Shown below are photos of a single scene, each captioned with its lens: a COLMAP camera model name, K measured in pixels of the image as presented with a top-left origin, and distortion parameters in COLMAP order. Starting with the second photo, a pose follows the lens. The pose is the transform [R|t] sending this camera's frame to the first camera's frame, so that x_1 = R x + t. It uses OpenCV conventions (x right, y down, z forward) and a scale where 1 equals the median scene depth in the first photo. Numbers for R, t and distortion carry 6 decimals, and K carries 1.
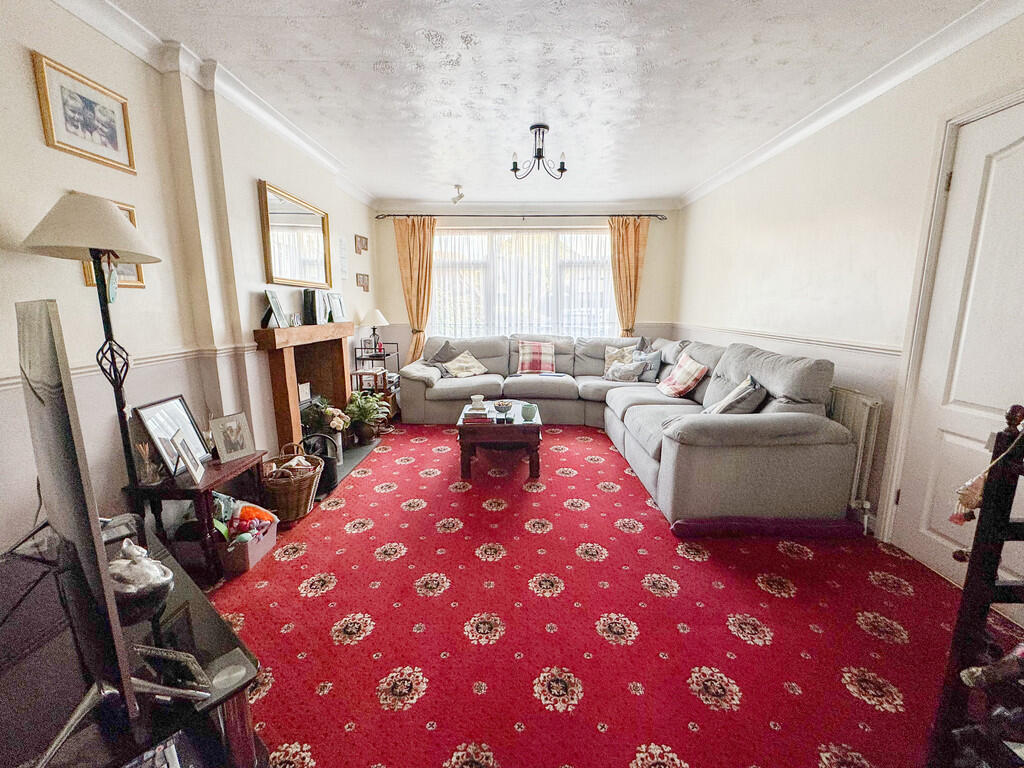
lens RADIAL K [[442.7, 0, 512.0], [0, 442.7, 384.0], [0, 0, 1]] dist [-0.001613, -0.000256]
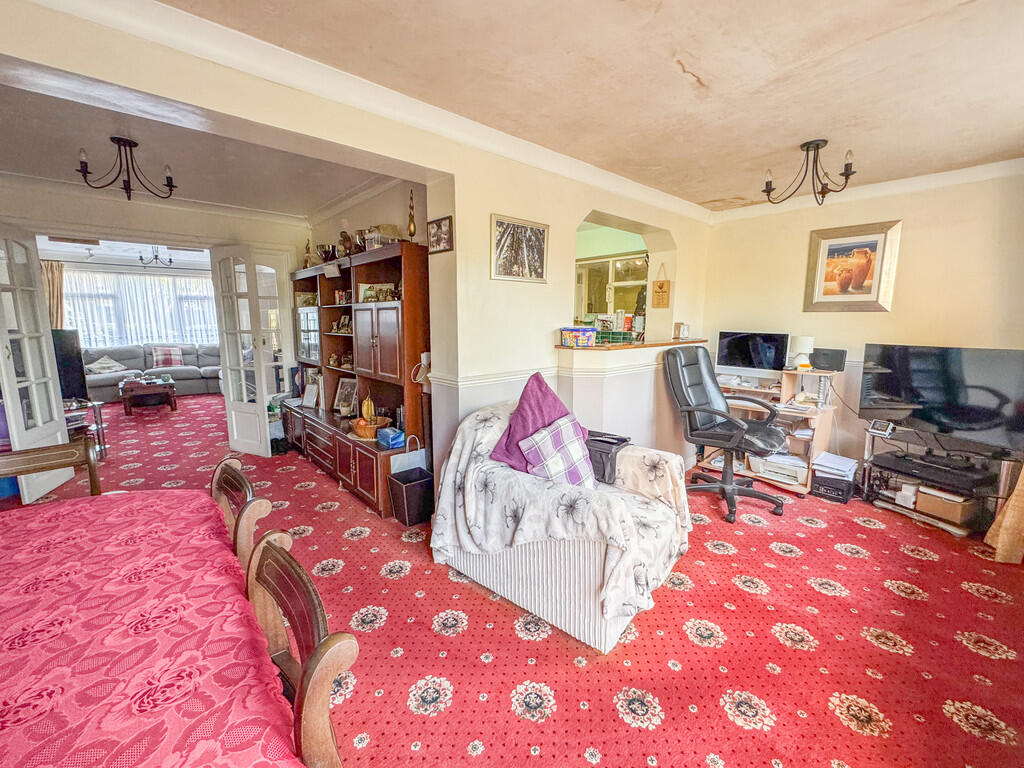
lens RADIAL K [[442.7, 0, 512.0], [0, 442.7, 384.0], [0, 0, 1]] dist [-0.001613, -0.000256]
pose [[0.740696, -0.095528, 0.665014, -0.086181], [0.123751, 0.992302, 0.004708, 0.167239], [-0.660344, 0.078808, 0.746816, -0.906605]]
